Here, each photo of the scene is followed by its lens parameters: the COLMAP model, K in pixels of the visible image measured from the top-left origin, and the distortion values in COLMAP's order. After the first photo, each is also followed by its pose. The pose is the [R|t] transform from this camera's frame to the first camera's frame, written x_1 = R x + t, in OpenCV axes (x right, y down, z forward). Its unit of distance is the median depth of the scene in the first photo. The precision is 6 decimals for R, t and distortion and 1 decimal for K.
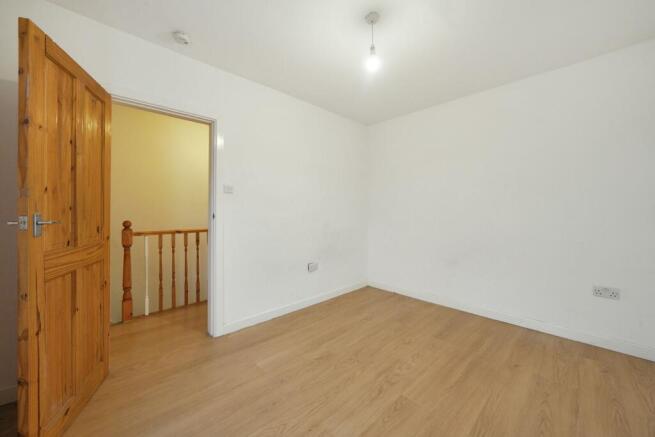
lens RADIAL K [[245.3, 0, 327.5], [0, 245.3, 218.5], [0, 0, 1]] dist [-0.000846, -0.000033]
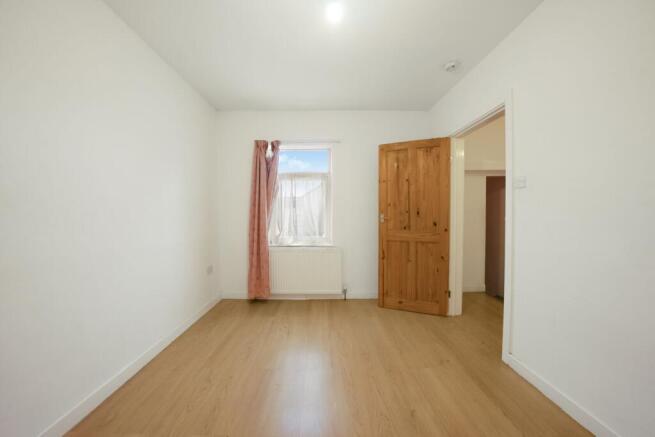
lens RADIAL K [[234.1, 0, 327.5], [0, 234.1, 218.5], [0, 0, 1]] dist [0.000701, 0.000071]
pose [[-0.663876, 0.014361, -0.747705, 0.926817], [-0.010090, 0.999553, 0.028157, -0.034326], [0.747774, 0.026237, -0.663434, 1.812794]]
